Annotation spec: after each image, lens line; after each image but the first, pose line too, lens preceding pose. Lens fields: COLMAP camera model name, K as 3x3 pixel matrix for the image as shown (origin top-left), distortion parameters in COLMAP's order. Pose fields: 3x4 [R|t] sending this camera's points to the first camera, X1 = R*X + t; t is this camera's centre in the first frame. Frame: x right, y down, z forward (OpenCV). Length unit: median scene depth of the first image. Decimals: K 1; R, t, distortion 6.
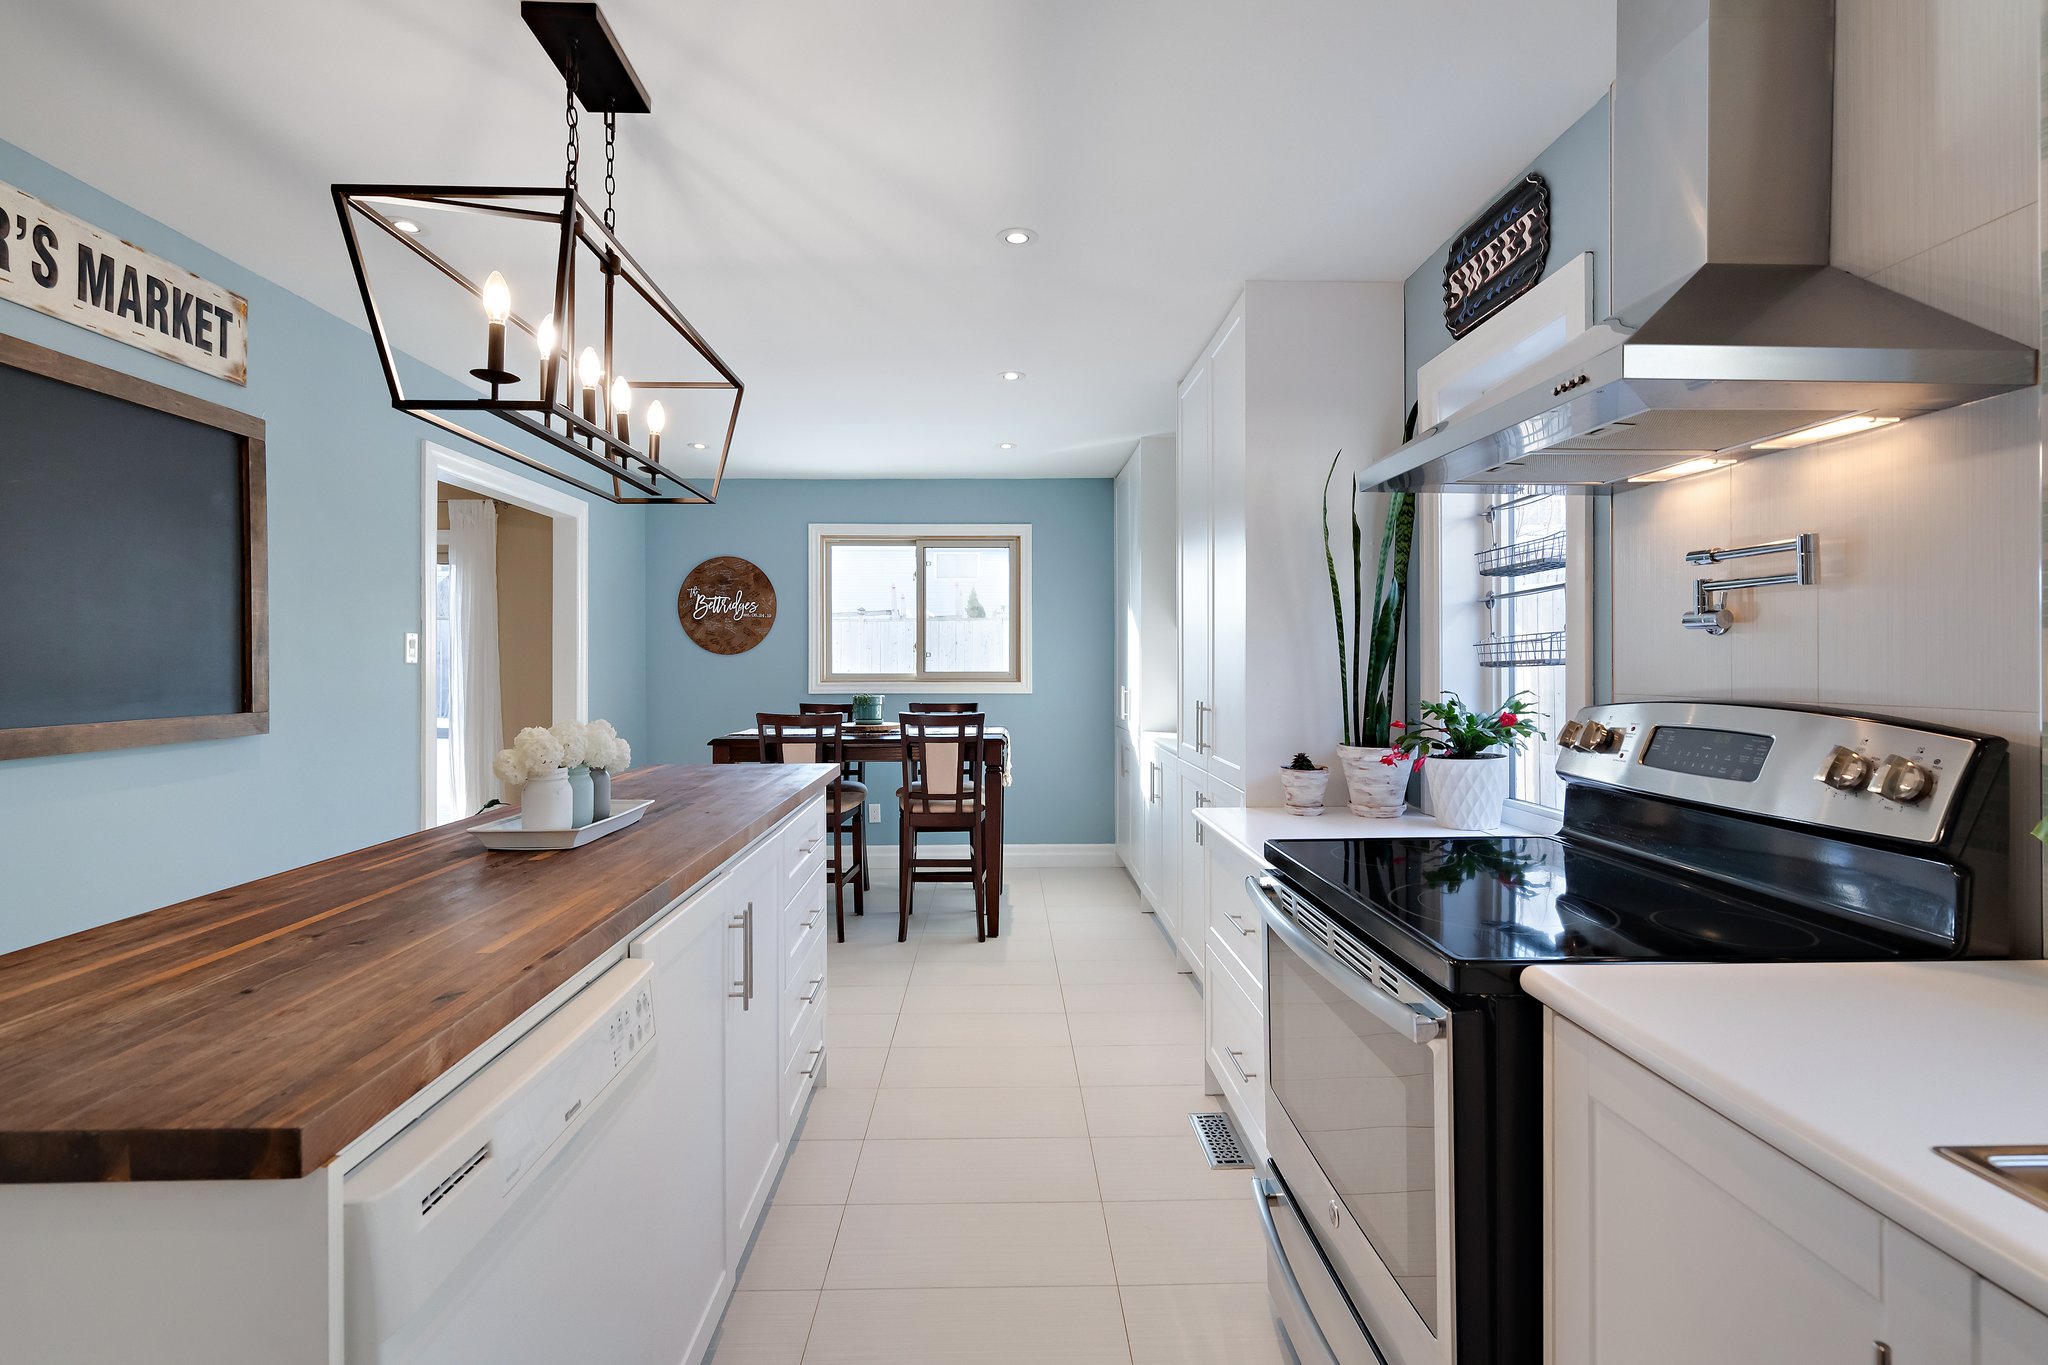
lens RADIAL K [[941.7, 0, 1019.4], [0, 941.7, 661.3], [0, 0, 1]] dist [-0.002209, 0.000736]
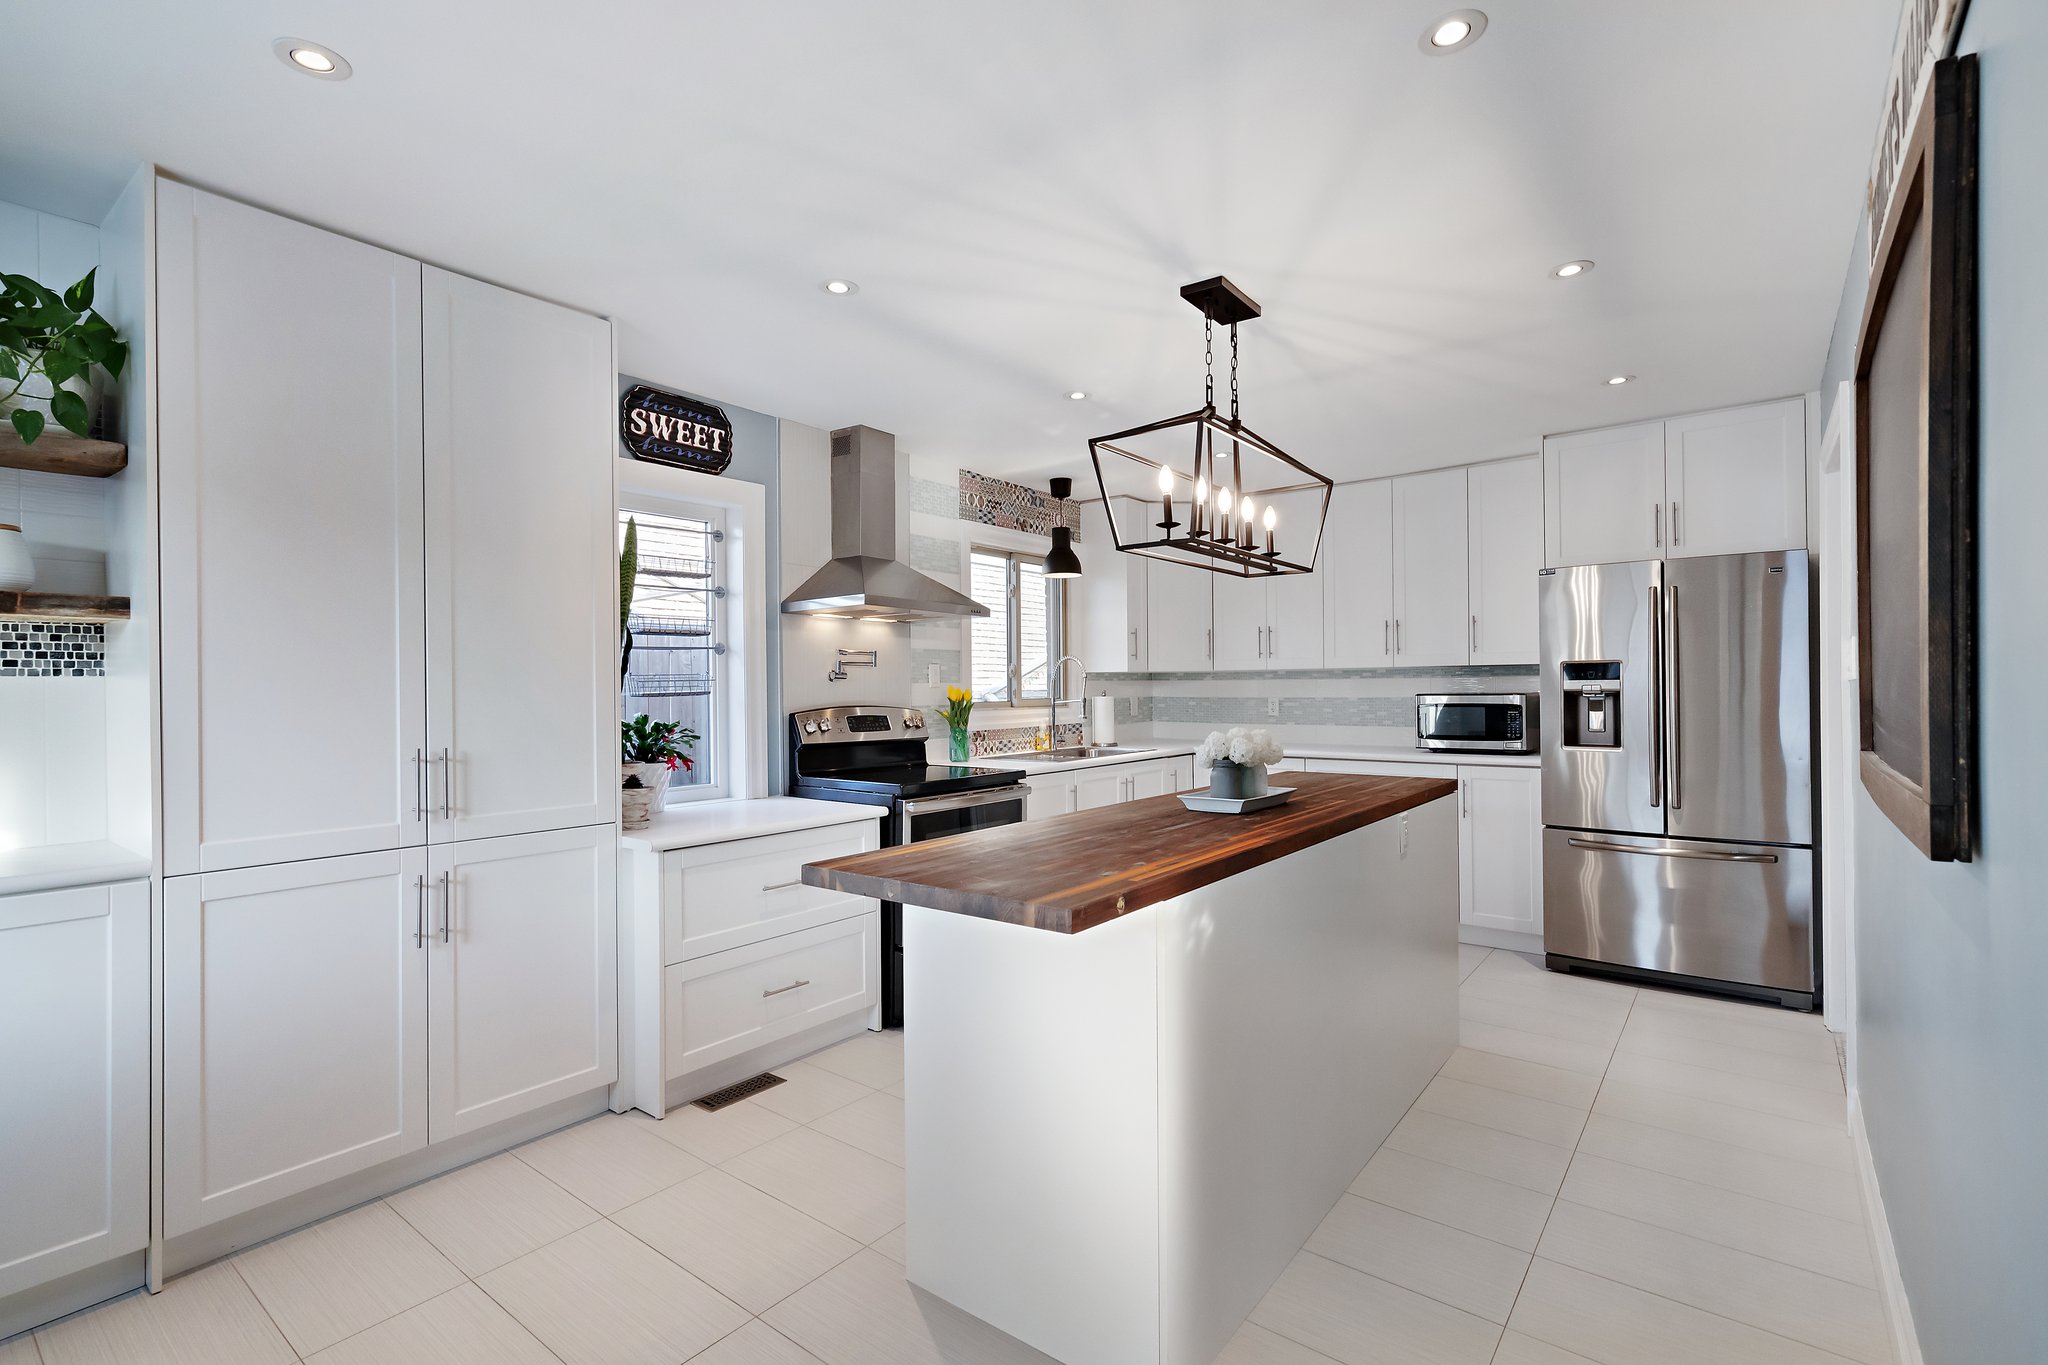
lens RADIAL K [[922.4, 0, 1028.1], [0, 922.4, 686.6], [0, 0, 1]] dist [0.011083, 0.000003]
pose [[-0.769296, 0.010136, 0.638813, -0.924942], [0.007368, 0.999948, -0.006993, 0.005794], [-0.638850, -0.000673, -0.769331, 1.846996]]
